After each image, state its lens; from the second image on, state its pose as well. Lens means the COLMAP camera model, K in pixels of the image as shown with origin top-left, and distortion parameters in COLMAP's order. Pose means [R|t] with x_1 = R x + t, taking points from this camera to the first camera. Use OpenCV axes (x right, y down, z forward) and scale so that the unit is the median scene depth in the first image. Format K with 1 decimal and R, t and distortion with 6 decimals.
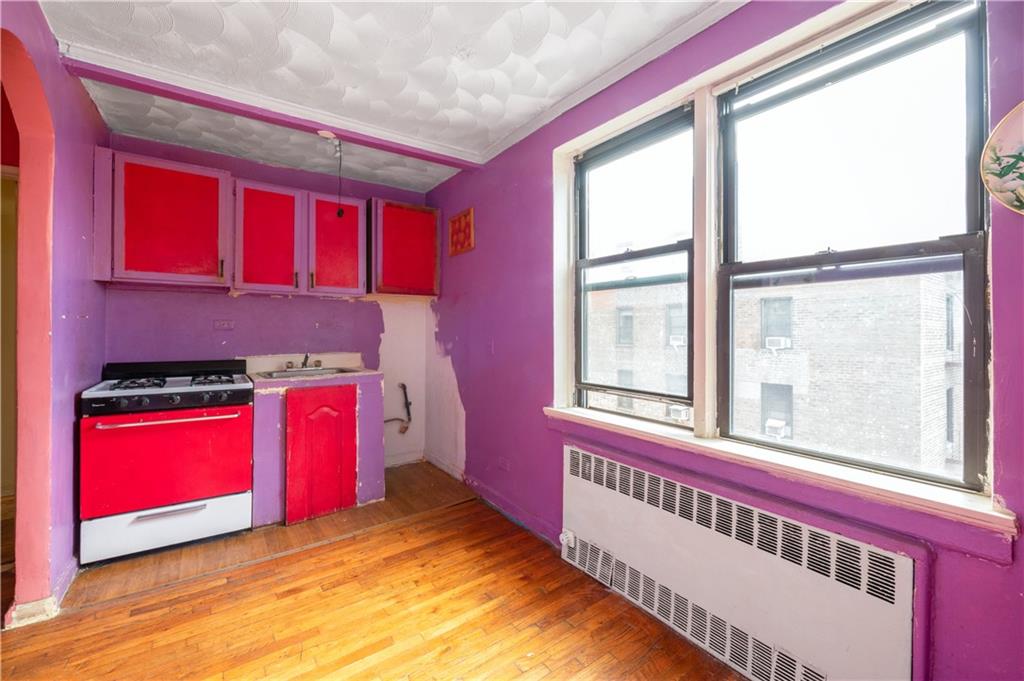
lens RADIAL K [[420.5, 0, 495.5], [0, 420.5, 330.5], [0, 0, 1]] dist [0.001186, -0.003955]
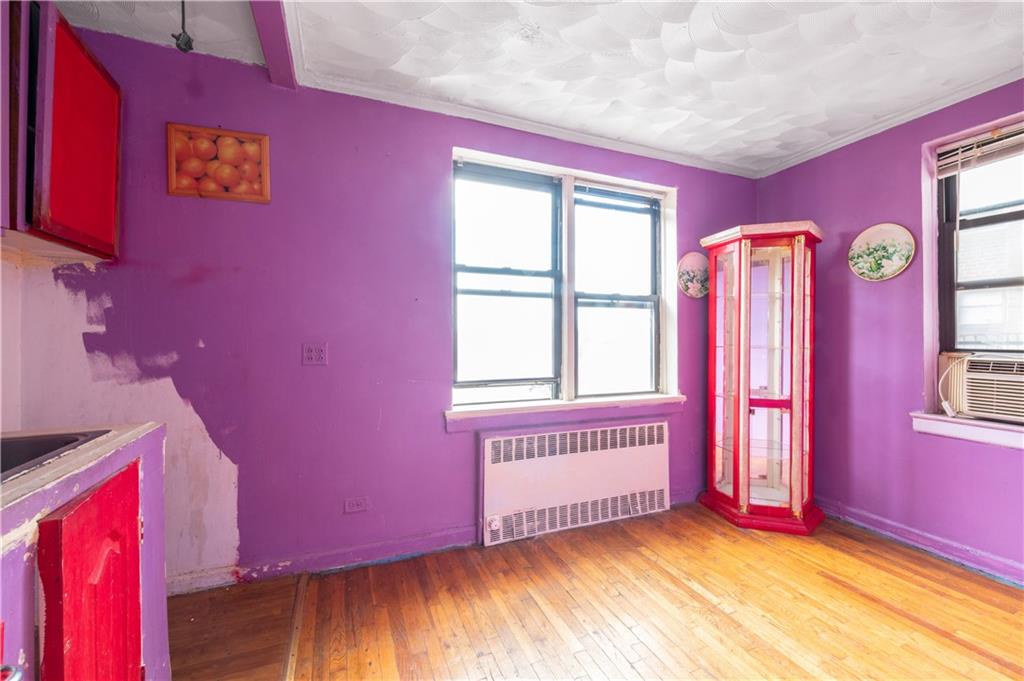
lens RADIAL K [[412.6, 0, 514.8], [0, 412.6, 337.5], [0, 0, 1]] dist [0.001155, -0.000245]
pose [[0.197231, -0.005460, 0.980342, -0.808673], [0.000024, 0.999985, 0.005565, 0.009257], [-0.980357, -0.001074, 0.197228, 0.695248]]
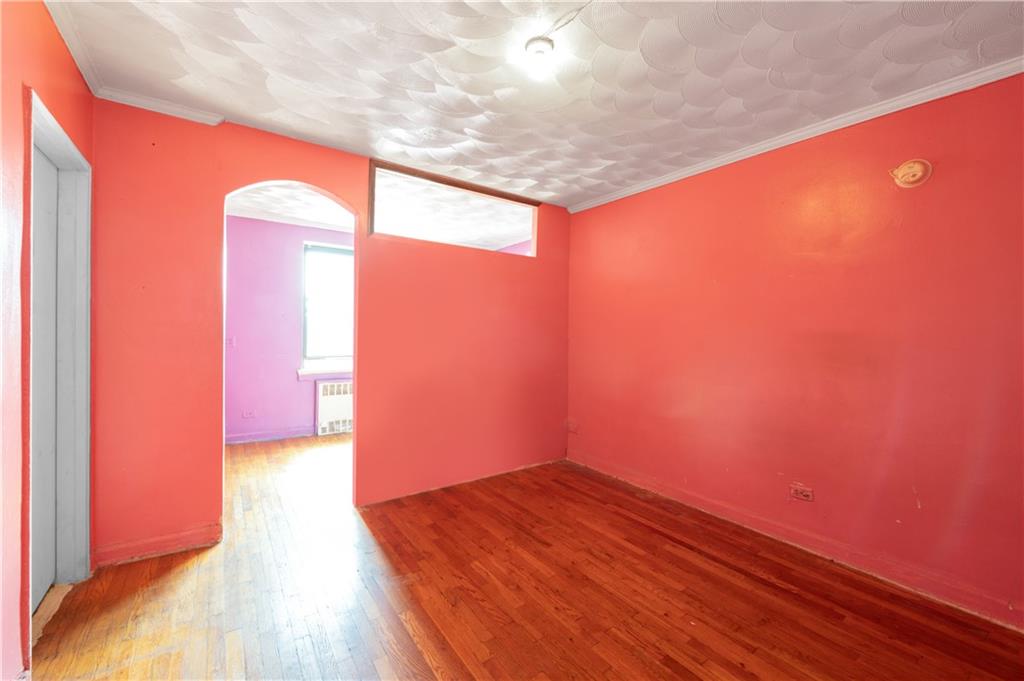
lens RADIAL K [[406.0, 0, 522.1], [0, 406.0, 332.8], [0, 0, 1]] dist [0.001427, -0.003176]
pose [[-0.030918, -0.006497, 0.999501, -1.917838], [-0.013980, 0.999884, 0.006067, -0.021964], [-0.999424, -0.013786, -0.031005, 0.007752]]
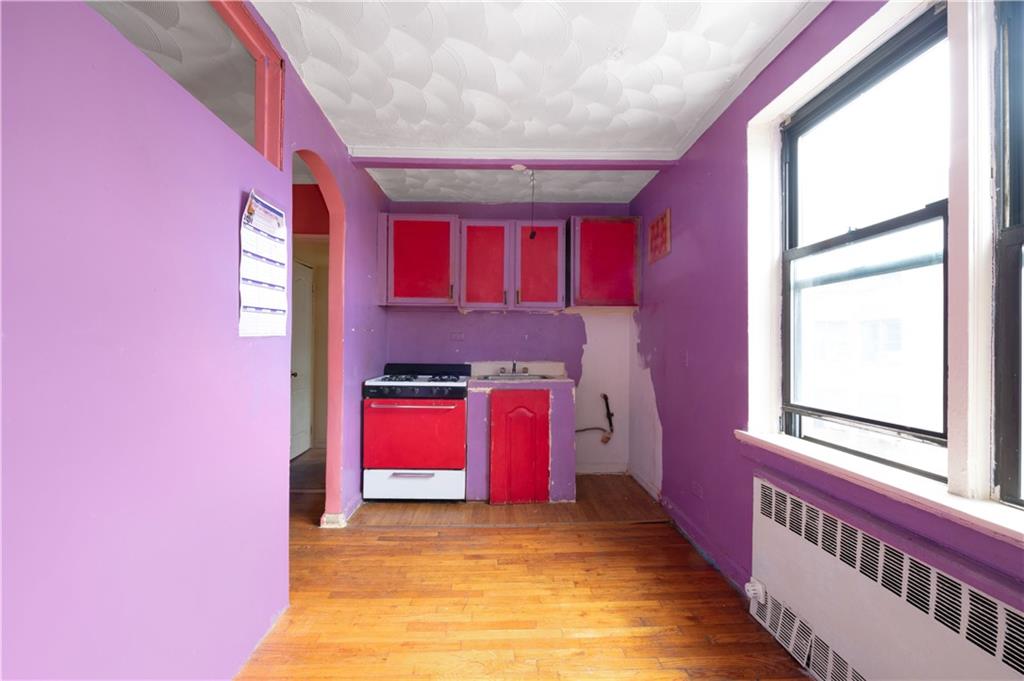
lens RADIAL K [[411.1, 0, 498.9], [0, 411.1, 343.7], [0, 0, 1]] dist [0.001253, -0.003861]
pose [[0.833817, 0.002136, -0.552037, 0.183152], [-0.006056, 0.999968, -0.005278, 0.018182], [0.552008, 0.007744, 0.833803, 0.048336]]
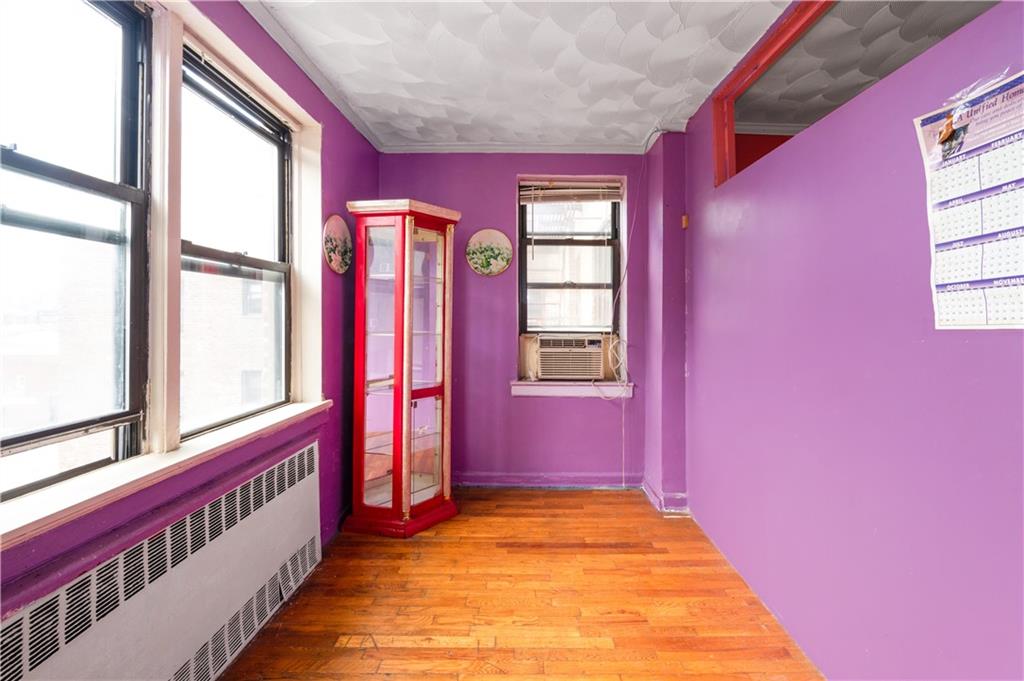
lens RADIAL K [[416.4, 0, 530.1], [0, 416.4, 314.4], [0, 0, 1]] dist [0.000545, -0.000794]
pose [[-0.830640, -0.003910, 0.556797, -0.398263], [-0.009622, 0.999927, -0.007332, -0.003238], [-0.556727, -0.011448, -0.830617, 0.988540]]
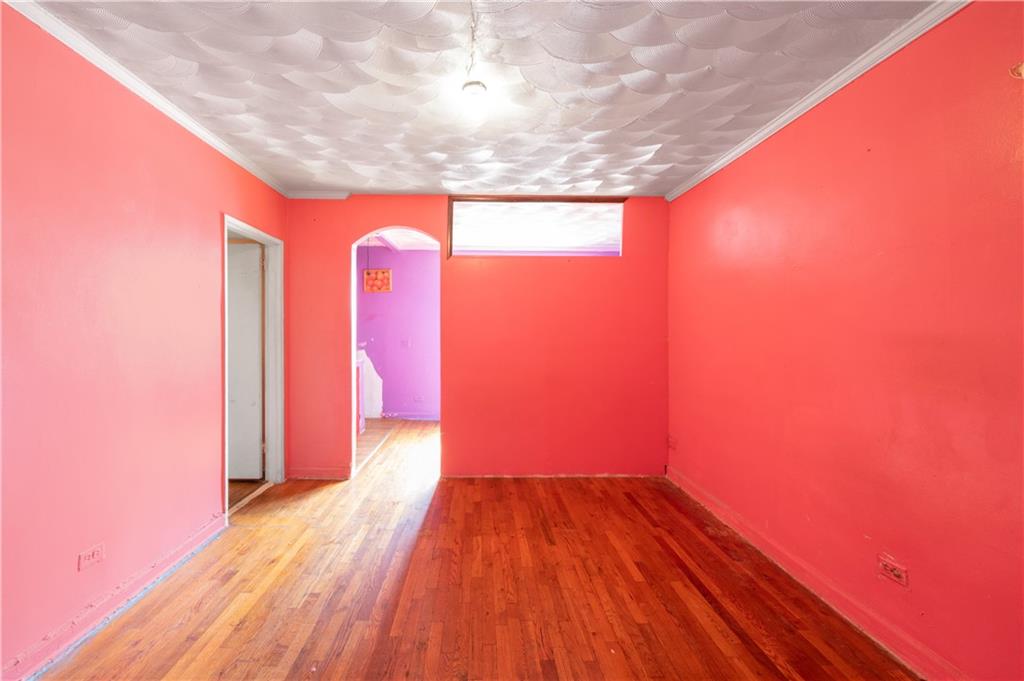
lens RADIAL K [[420.5, 0, 495.5], [0, 420.5, 330.5], [0, 0, 1]] dist [0.001186, -0.003955]
pose [[0.542407, -0.001080, 0.840115, -1.892894], [-0.001540, 0.999996, 0.002280, -0.035674], [-0.840114, -0.002530, 0.542404, -0.575968]]
